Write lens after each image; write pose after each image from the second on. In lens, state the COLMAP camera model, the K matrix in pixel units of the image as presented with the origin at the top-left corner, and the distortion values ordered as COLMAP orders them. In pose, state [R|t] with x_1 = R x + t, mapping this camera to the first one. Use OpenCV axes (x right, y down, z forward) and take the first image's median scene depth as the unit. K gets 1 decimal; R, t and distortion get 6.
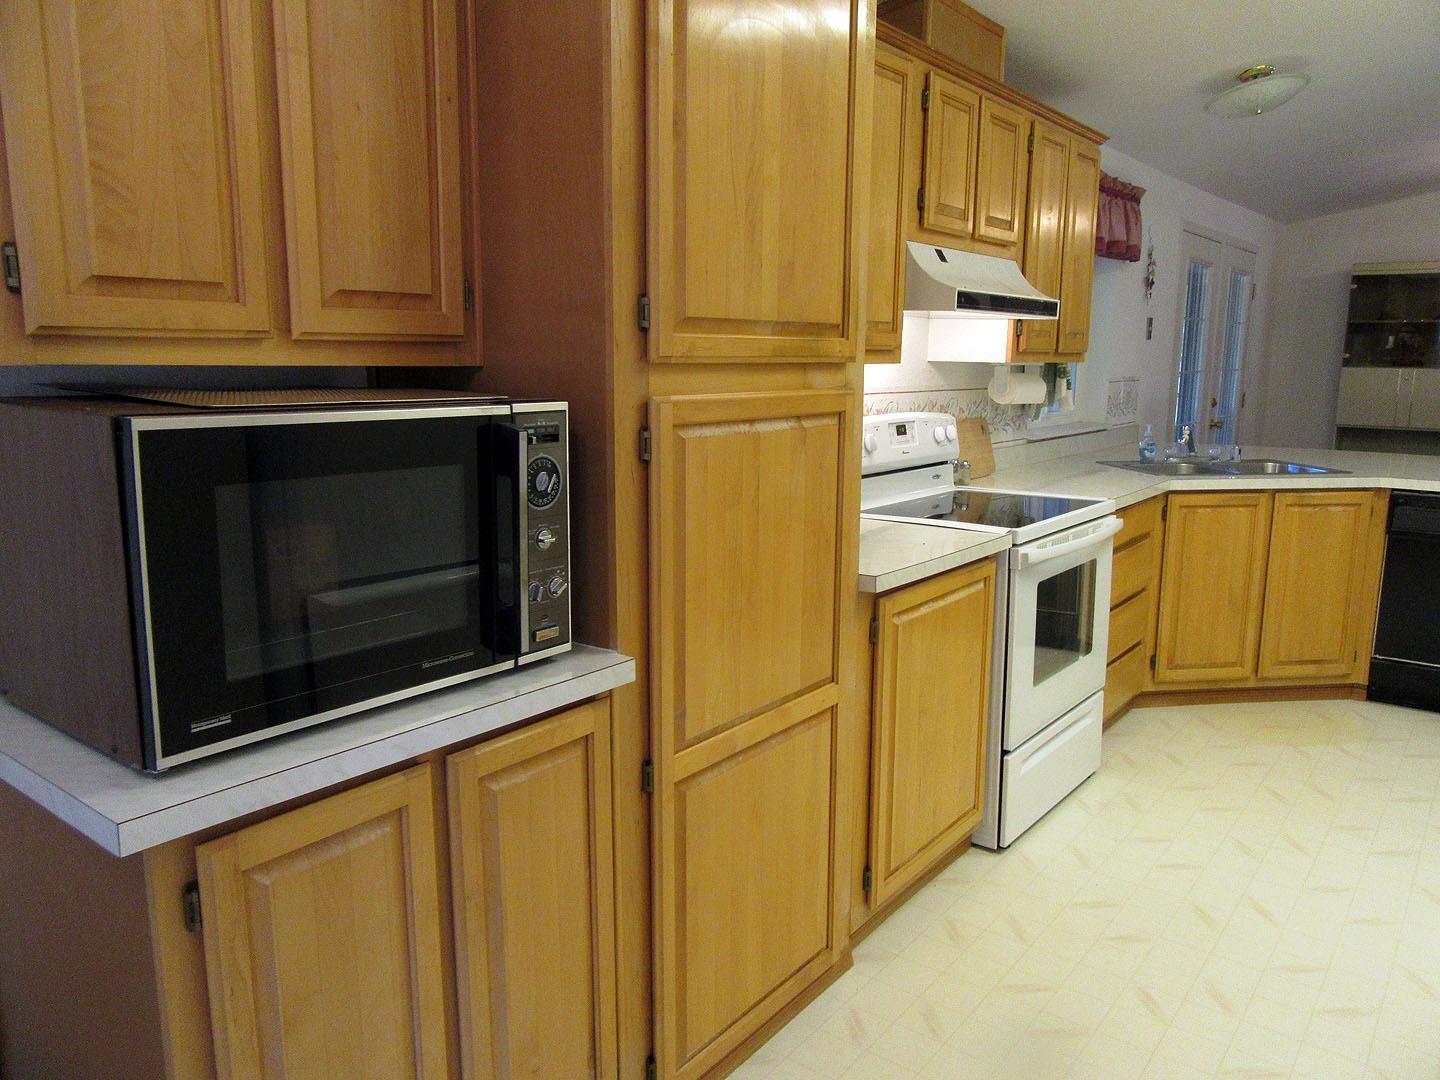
lens RADIAL K [[1052.0, 0, 720.0], [0, 1052.0, 540.0], [0, 0, 1]] dist [-0.022597, 0.017670]
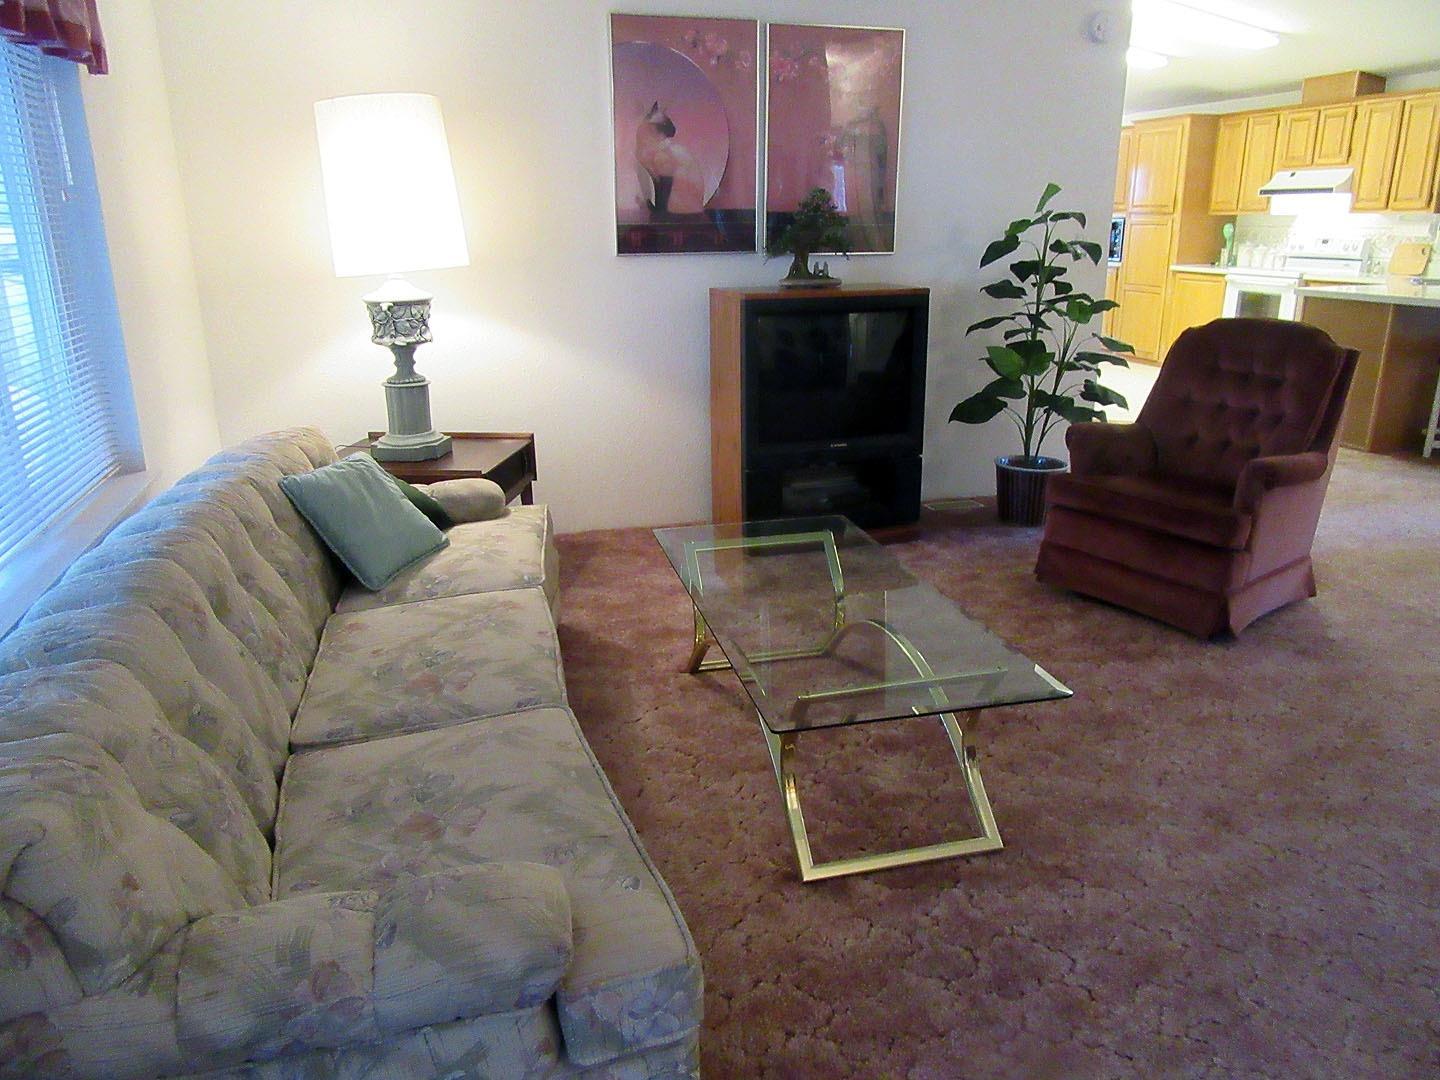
lens RADIAL K [[1052.0, 0, 720.0], [0, 1052.0, 540.0], [0, 0, 1]] dist [-0.022597, 0.017670]
pose [[-0.586866, 0.236462, -0.774386, 3.366412], [-0.140219, 0.912274, 0.384832, -0.230376], [0.797450, 0.334428, -0.502226, 1.448322]]
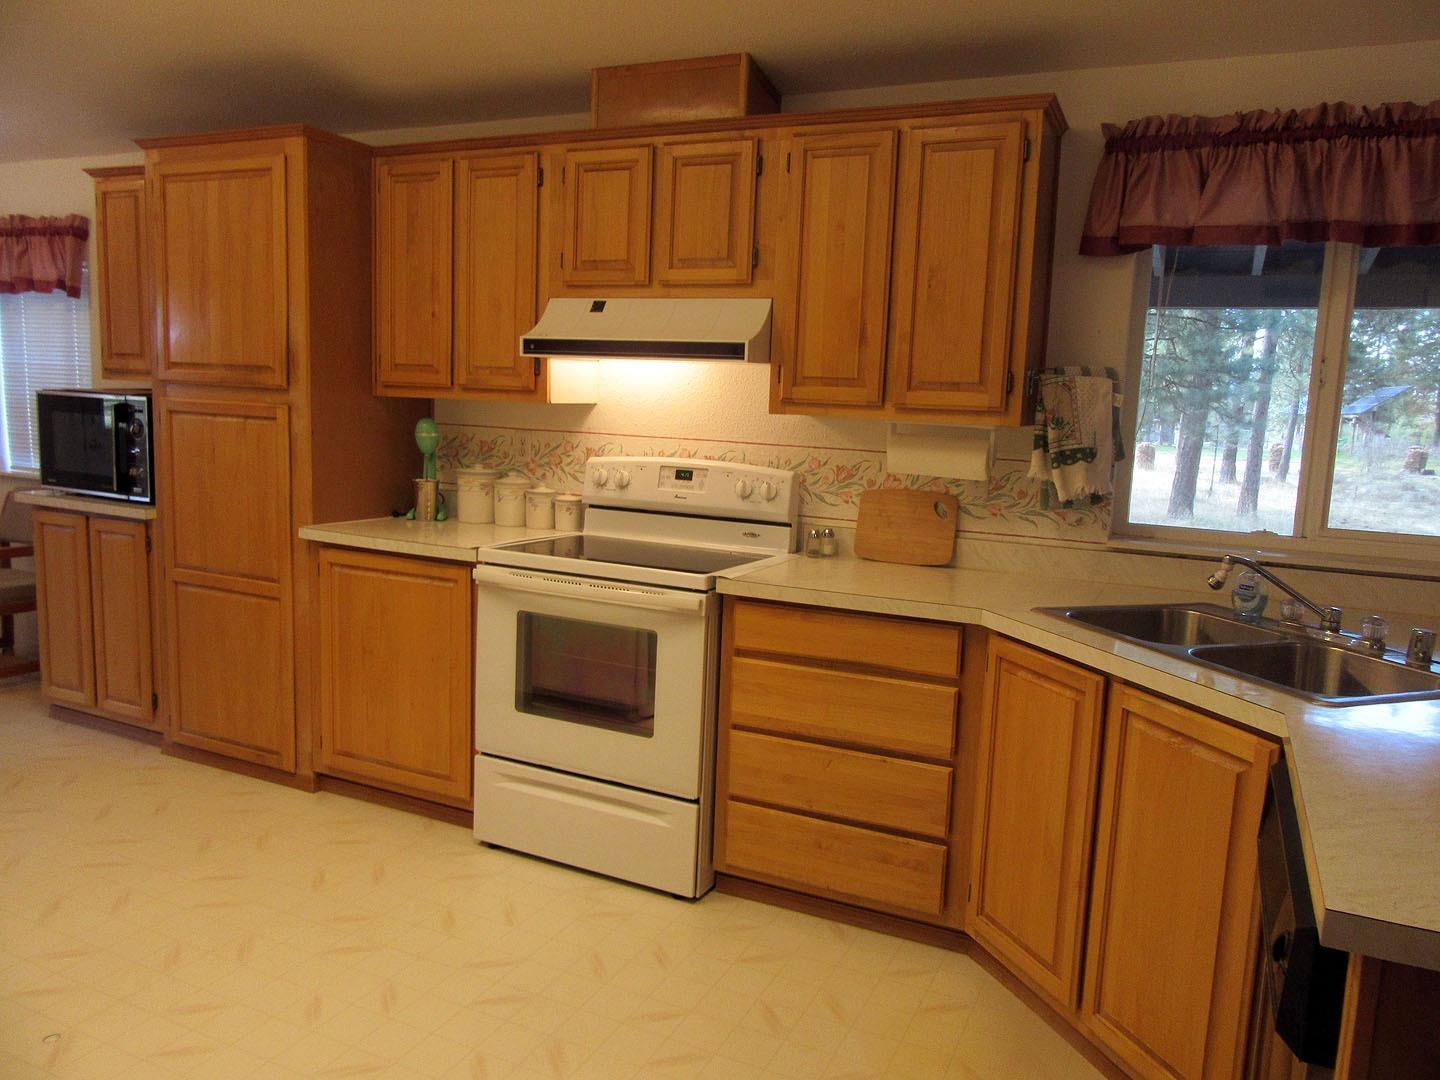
lens RADIAL K [[1064.2, 0, 718.2], [0, 1064.2, 543.3], [0, 0, 1]] dist [-0.008982, 0.001912]
pose [[0.213463, 0.137510, -0.967225, 1.277344], [-0.211720, 0.973027, 0.091609, -0.153242], [0.953734, 0.185226, 0.236819, 0.866619]]
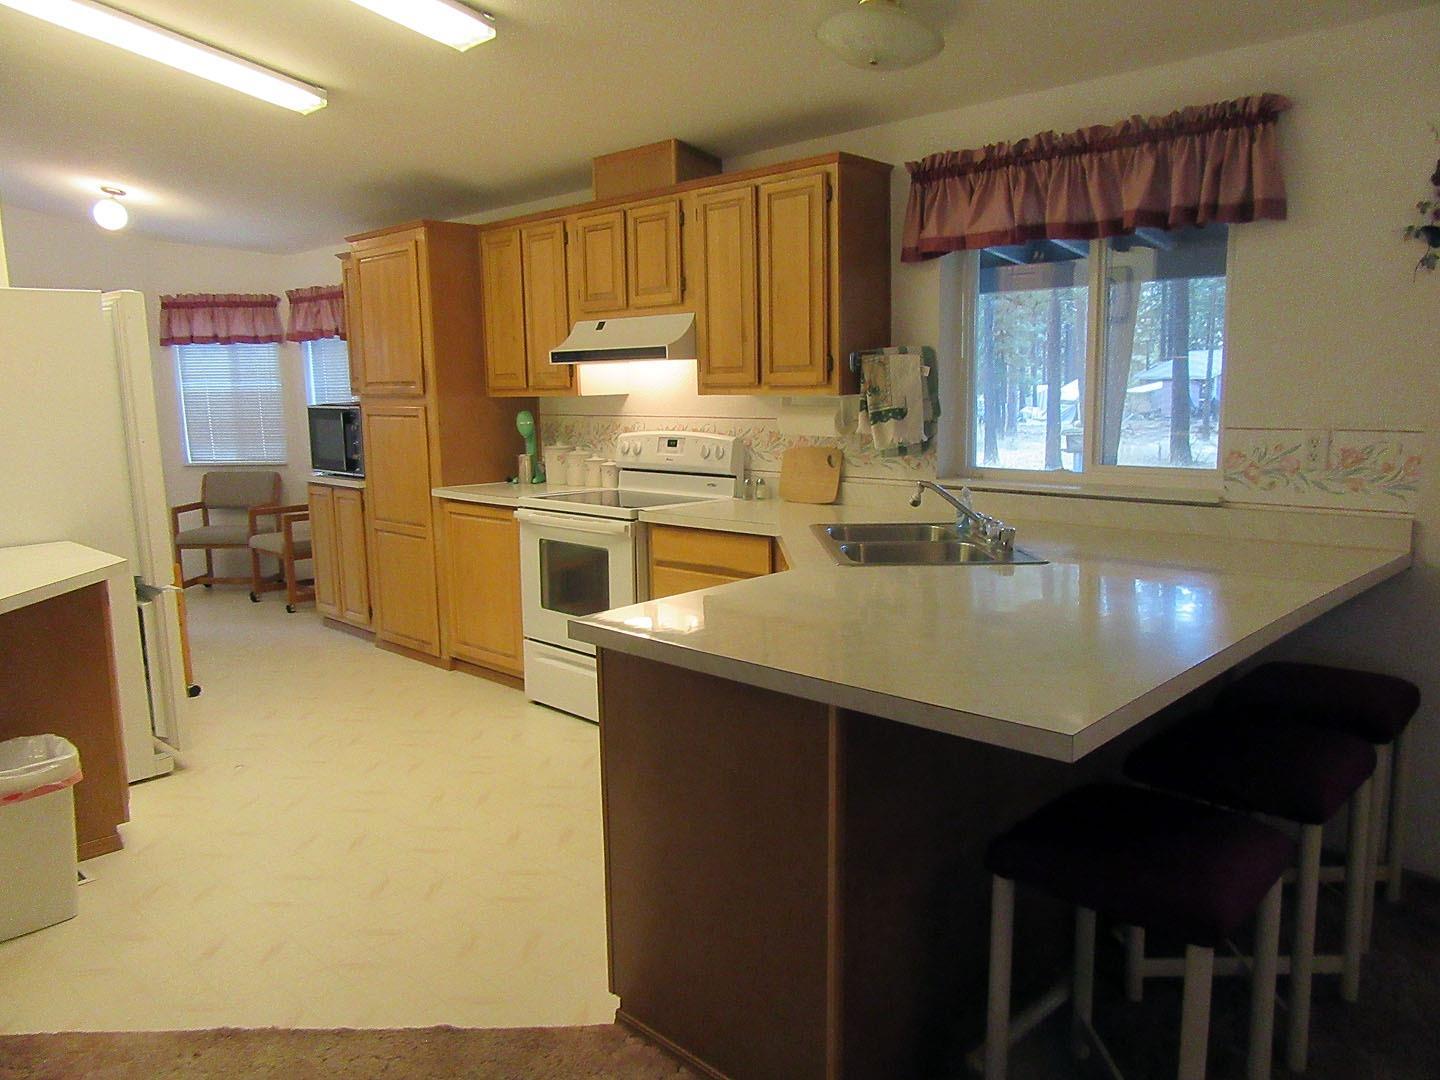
lens RADIAL K [[1052.0, 0, 720.0], [0, 1052.0, 540.0], [0, 0, 1]] dist [-0.022597, 0.017670]
pose [[-0.110616, 0.143259, -0.983484, 1.671674], [-0.160043, 0.974075, 0.159889, -0.229452], [0.980893, 0.175086, -0.084821, 1.299815]]
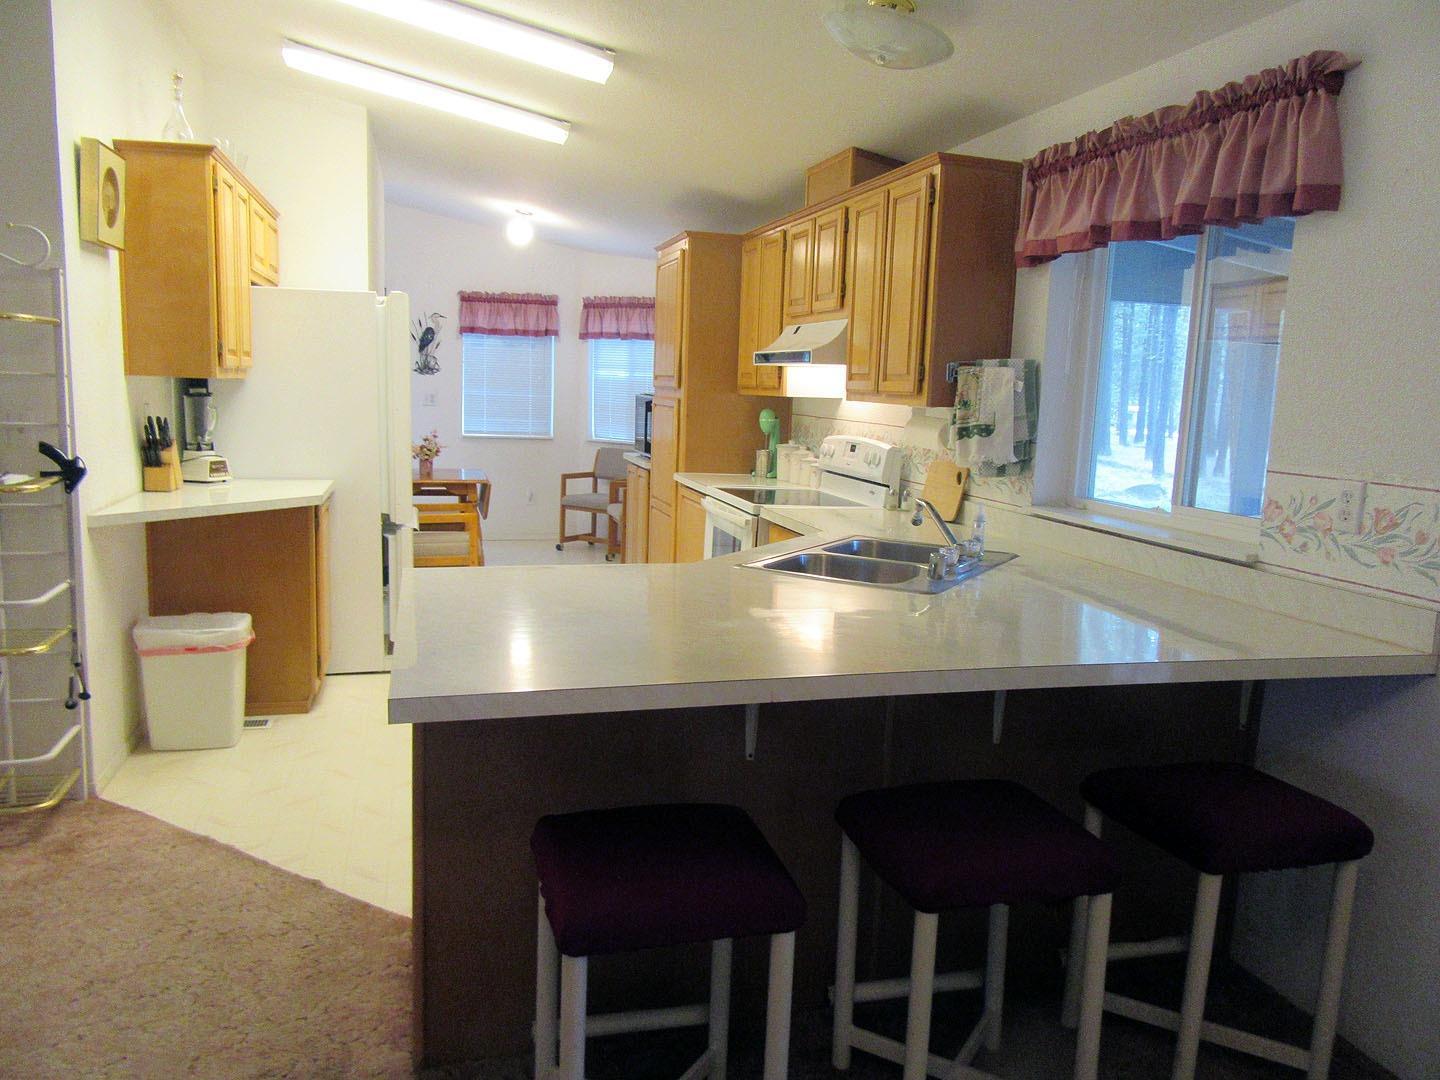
lens RADIAL K [[1050.8, 0, 720.0], [0, 1050.8, 540.0], [0, 0, 1]] dist [-0.004222, 0.000669]
pose [[-0.592350, 0.090378, -0.800596, 1.521022], [-0.182847, 0.952680, 0.242833, -0.319447], [0.784658, 0.290228, -0.547795, 1.797612]]
